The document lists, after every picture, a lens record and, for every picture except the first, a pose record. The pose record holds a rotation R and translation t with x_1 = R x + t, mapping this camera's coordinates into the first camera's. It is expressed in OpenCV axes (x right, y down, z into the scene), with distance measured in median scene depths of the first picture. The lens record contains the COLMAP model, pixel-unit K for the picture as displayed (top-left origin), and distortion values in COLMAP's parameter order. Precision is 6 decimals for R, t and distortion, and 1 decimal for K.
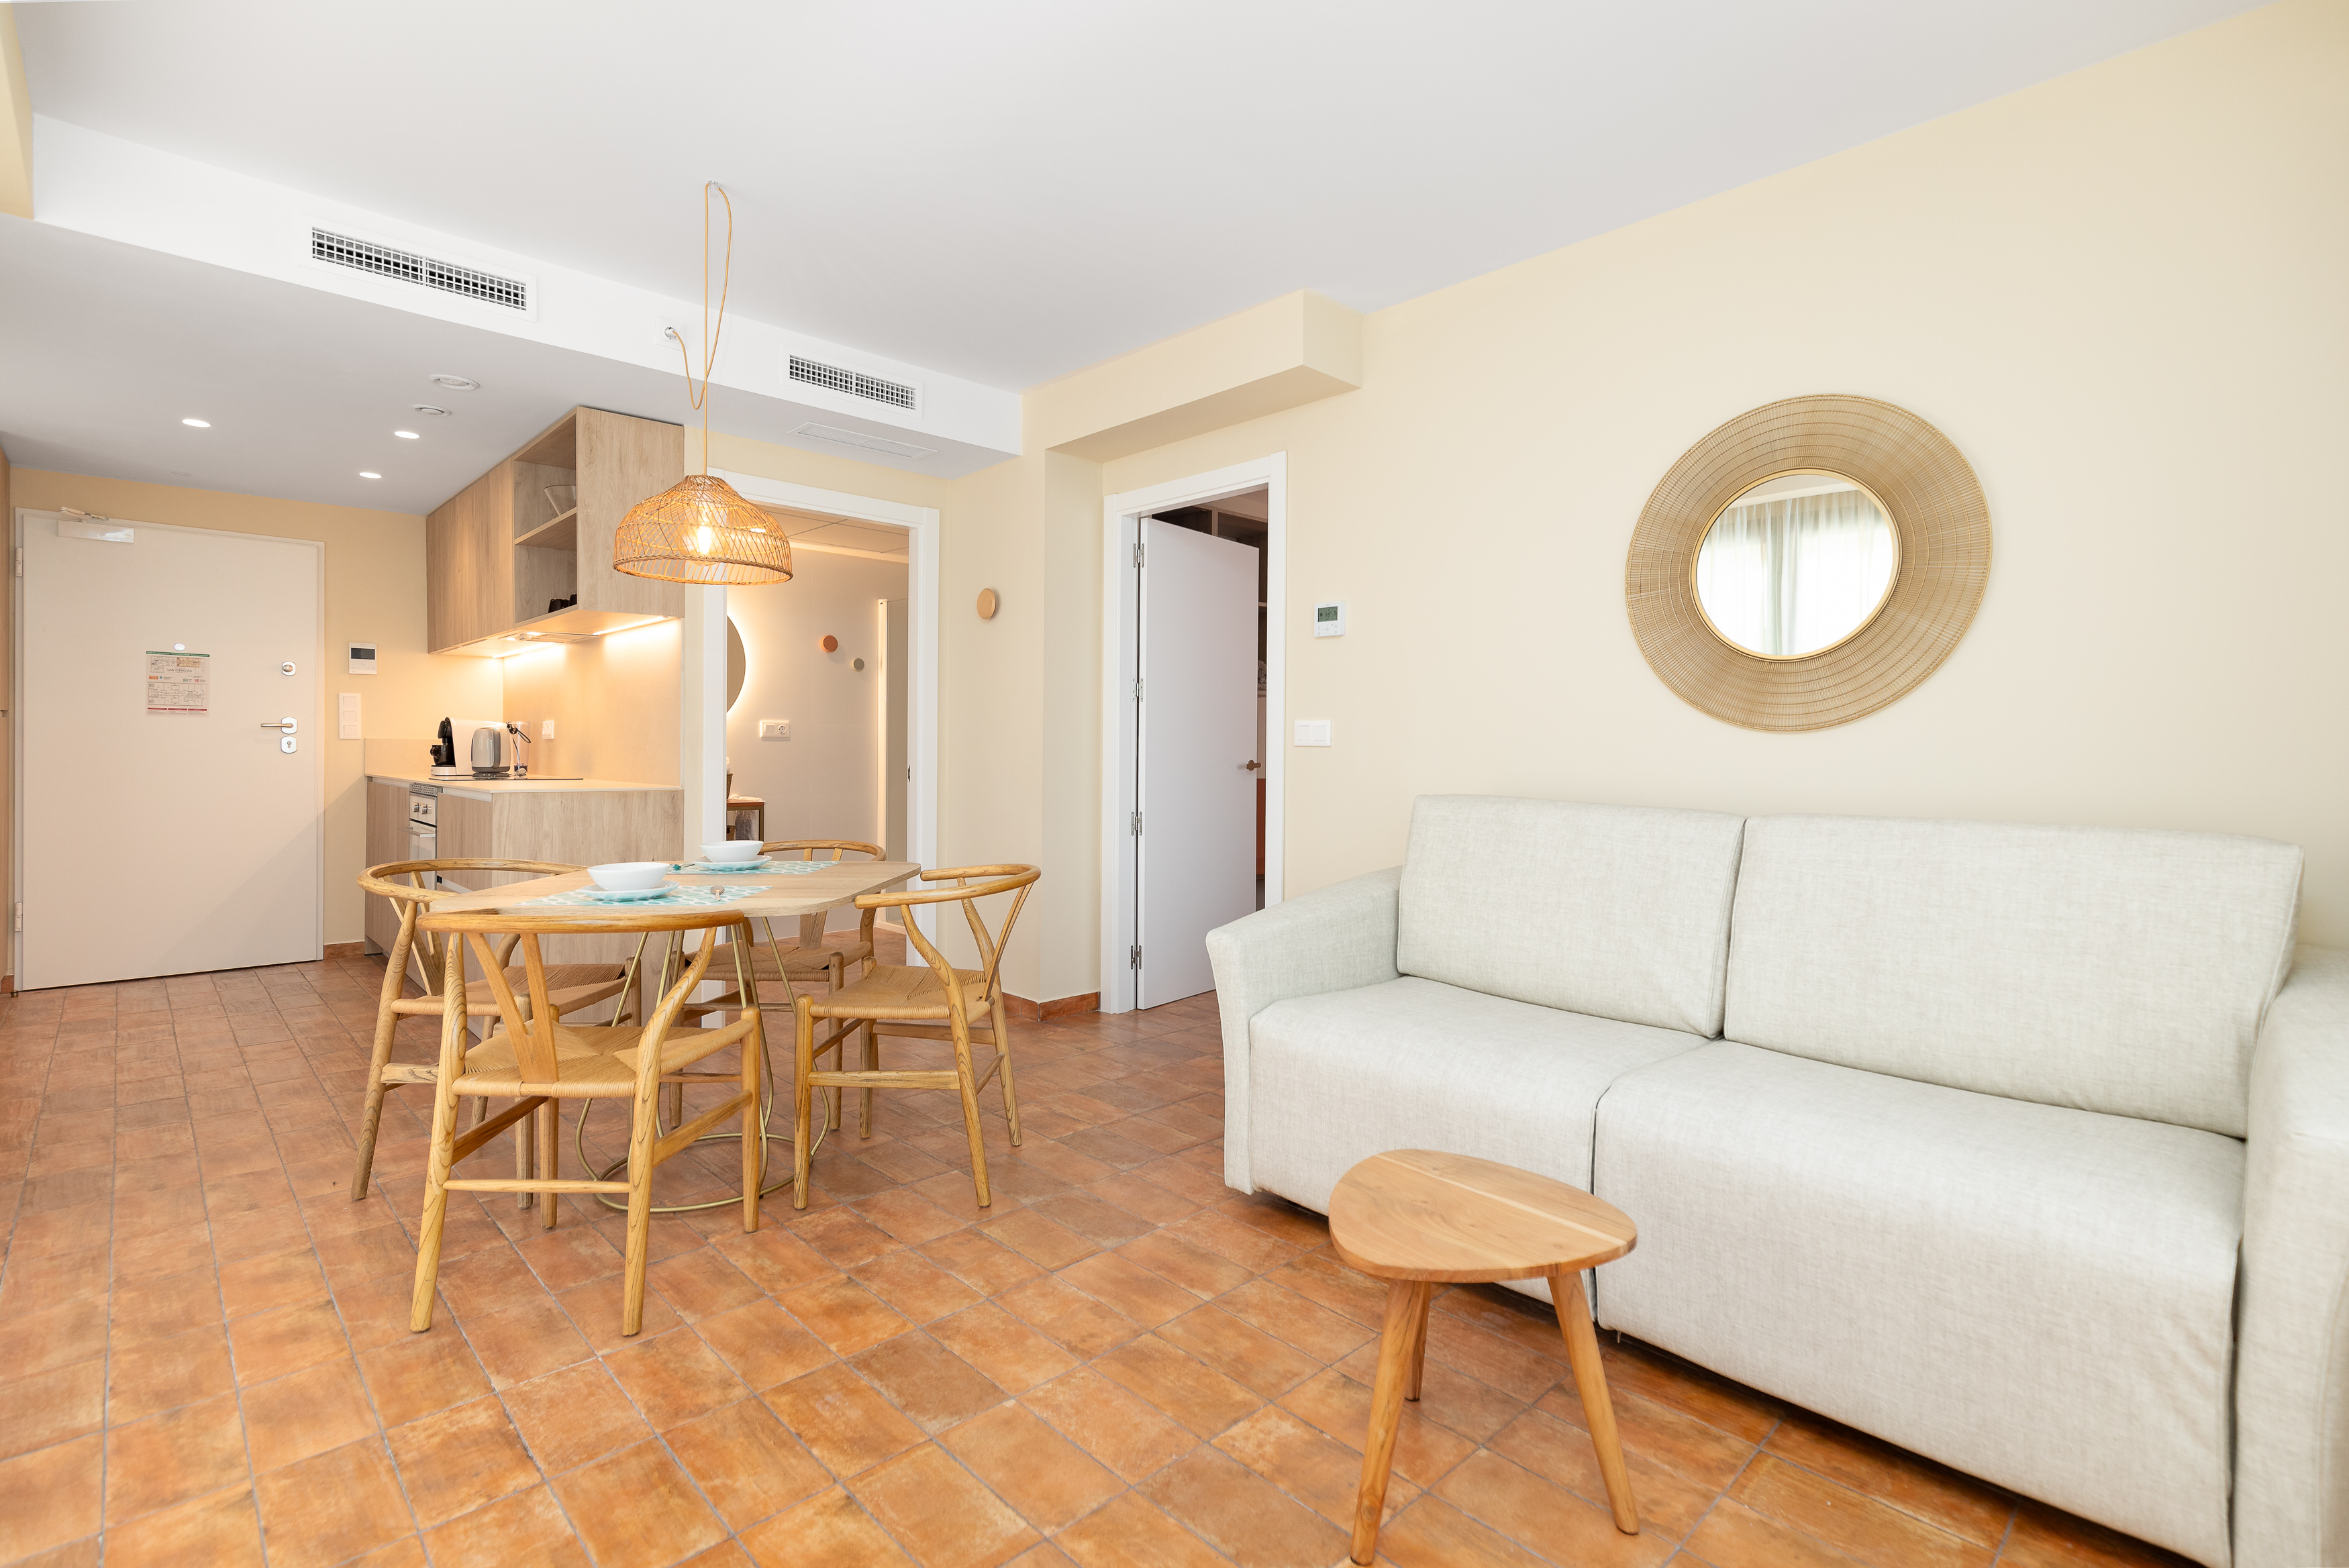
lens RADIAL K [[1068.7, 0, 1177.3], [0, 1068.7, 757.7], [0, 0, 1]] dist [0.008720, 0.000214]
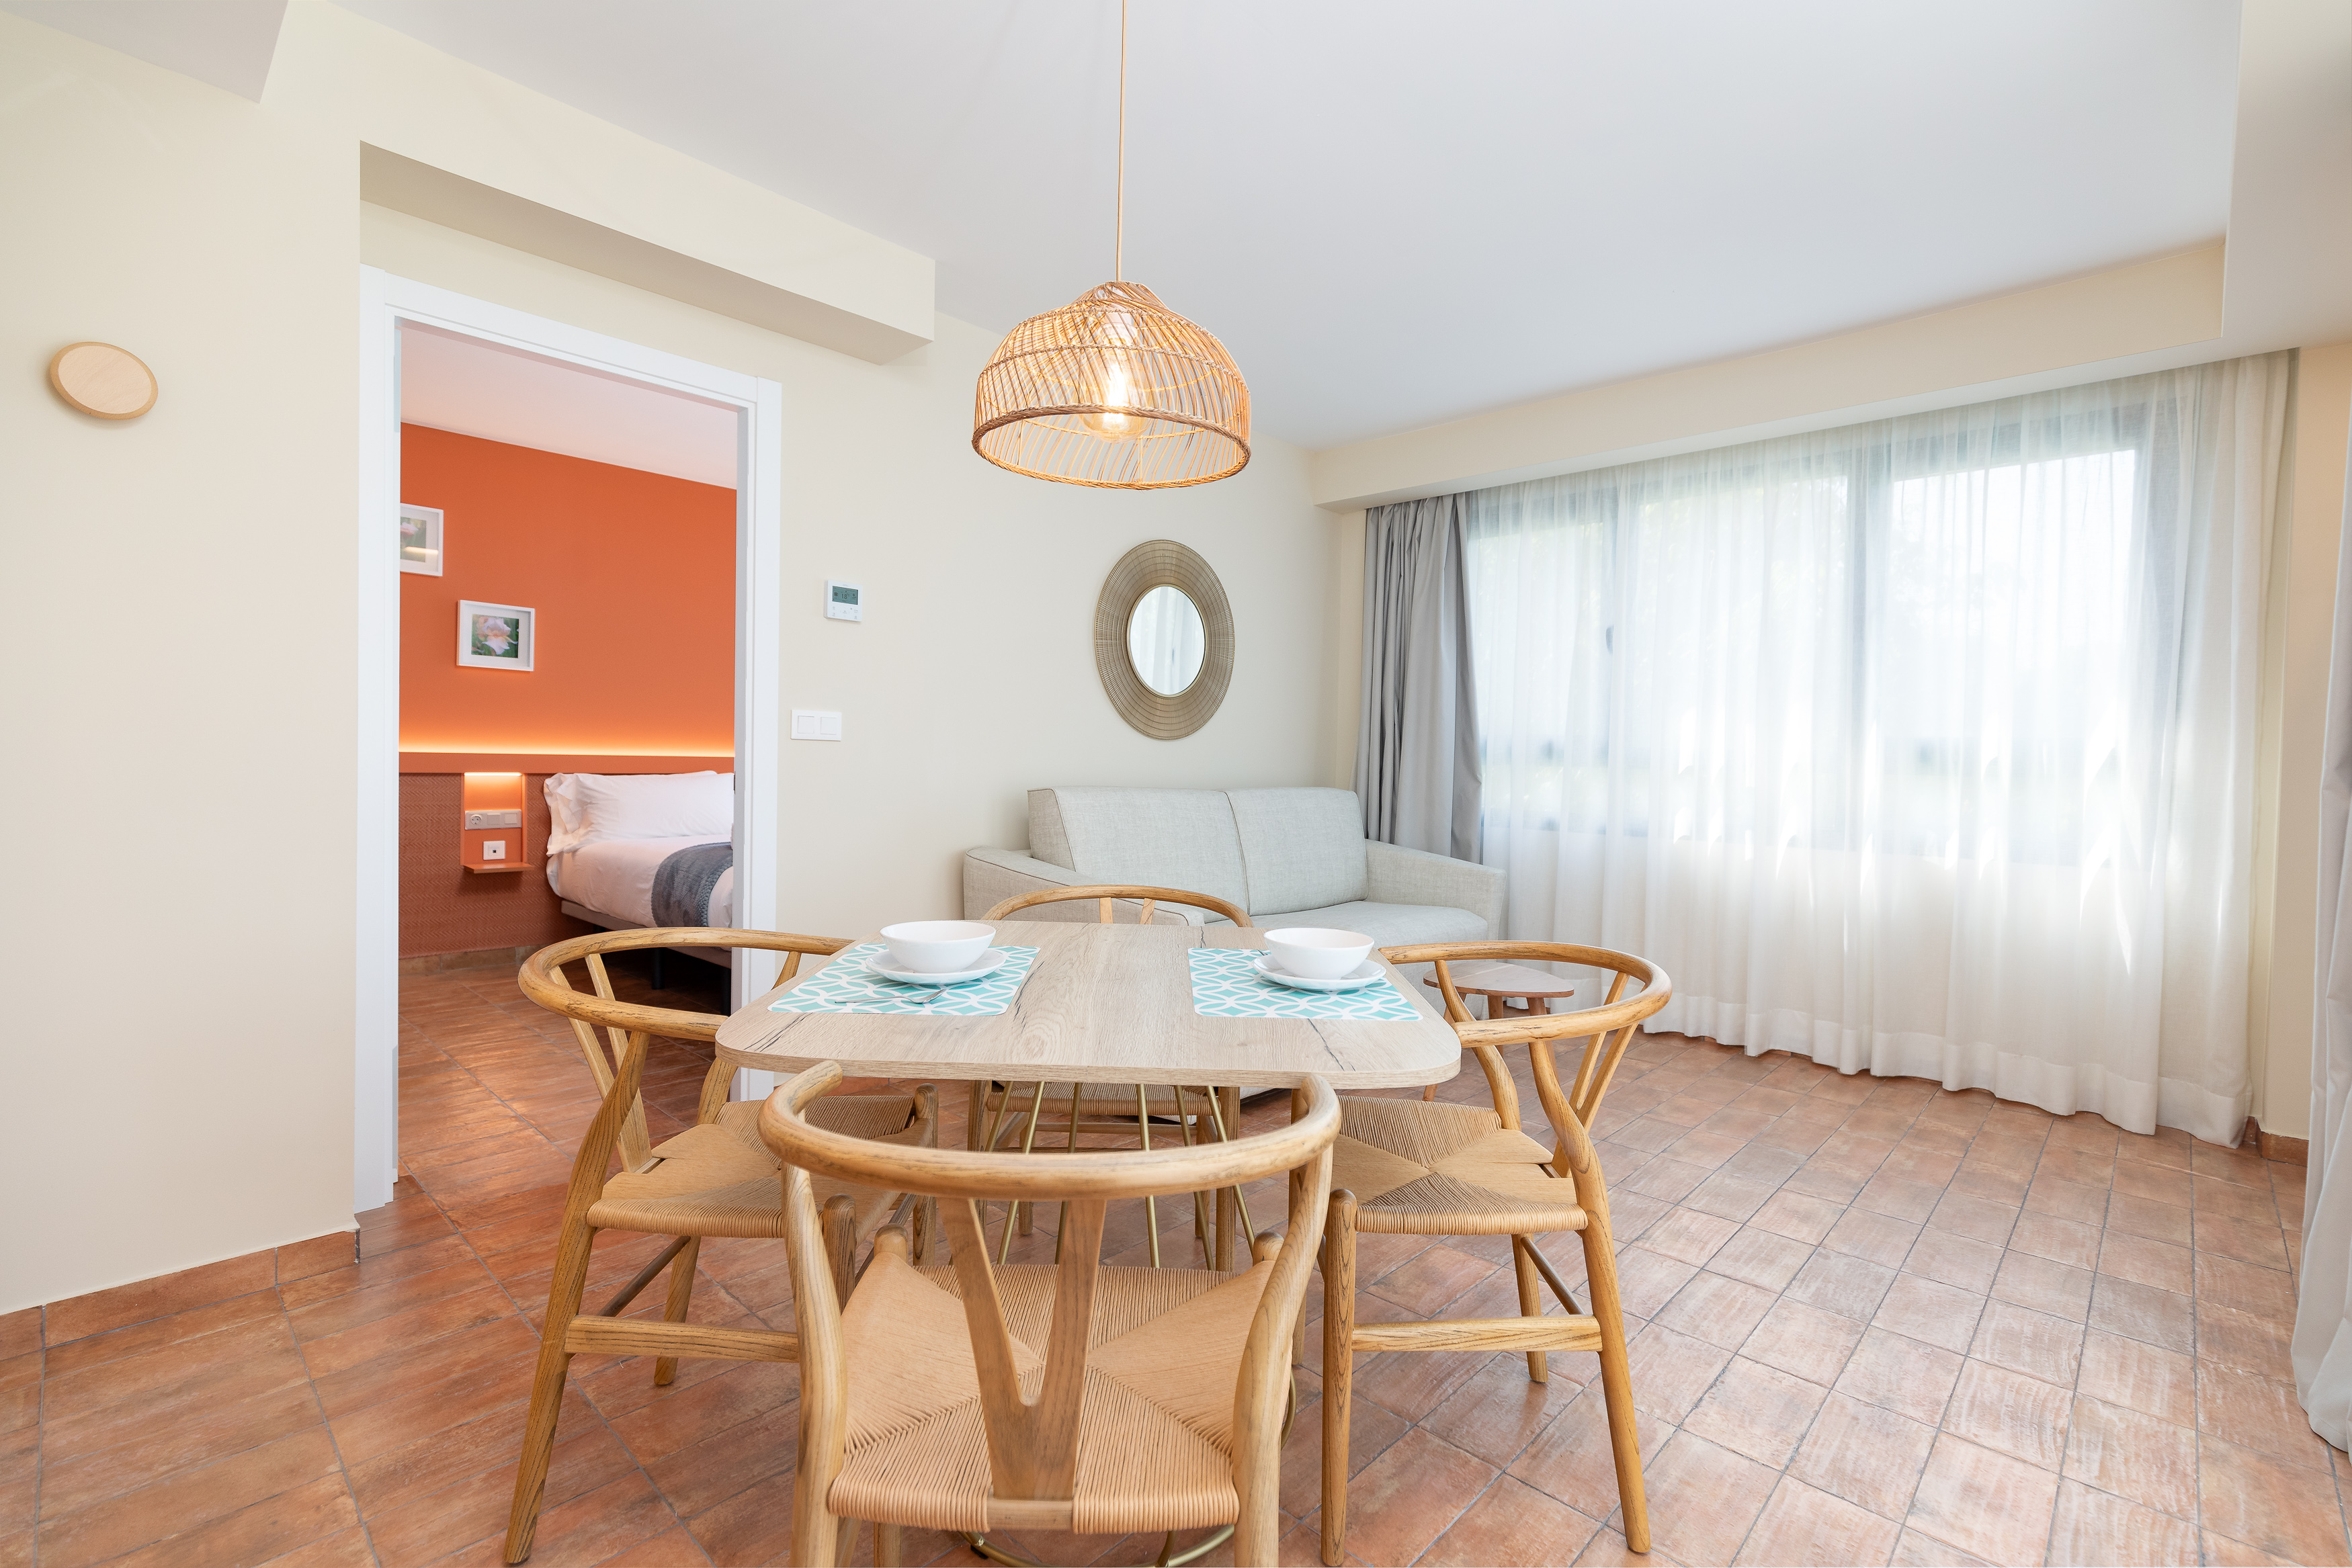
lens RADIAL K [[1061.4, 0, 1185.3], [0, 1061.4, 775.7], [0, 0, 1]] dist [0.002128, -0.001030]
pose [[-0.043023, -0.027353, 0.998700, -1.172959], [-0.014501, 0.999537, 0.026751, -0.013861], [-0.998969, -0.013331, -0.043400, 1.124388]]
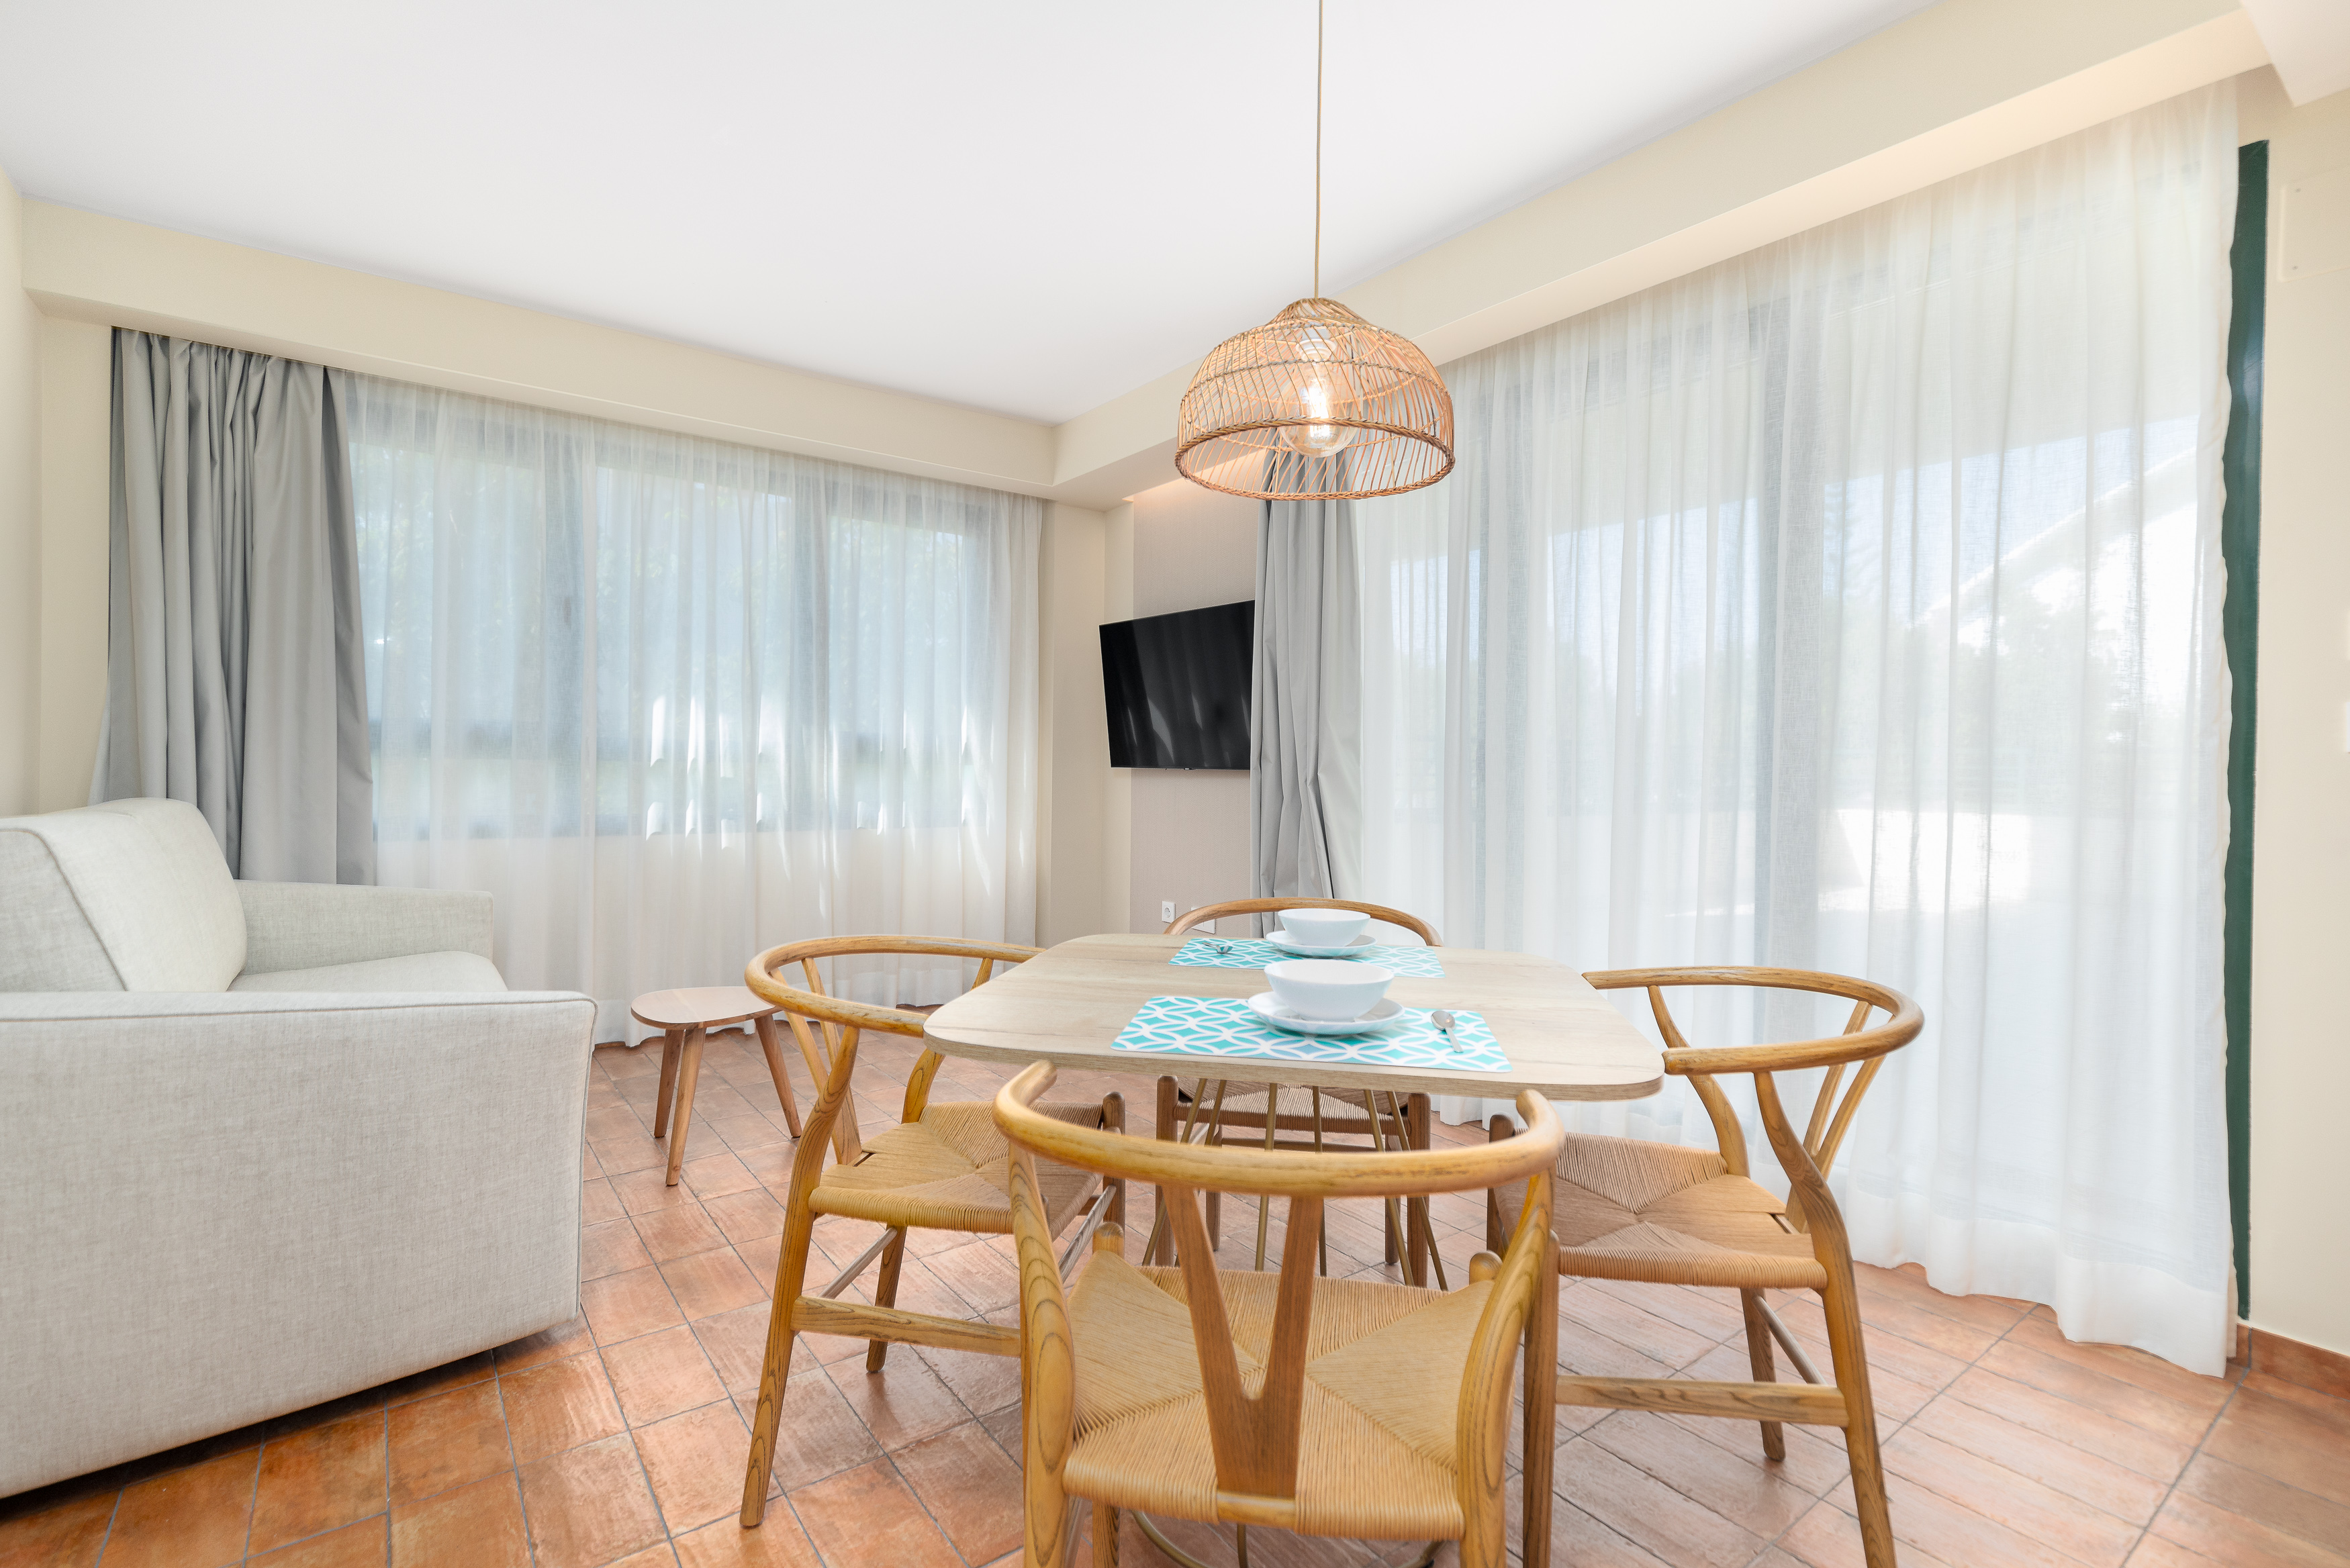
lens RADIAL K [[1112.1, 0, 1250.5], [0, 1112.1, 773.6], [0, 0, 1]] dist [0.007328, 0.000318]
pose [[-0.994684, -0.022584, 0.100468, -0.560986], [-0.021582, 0.999706, 0.011047, -0.010457], [-0.100688, 0.008819, -0.994879, 1.863592]]
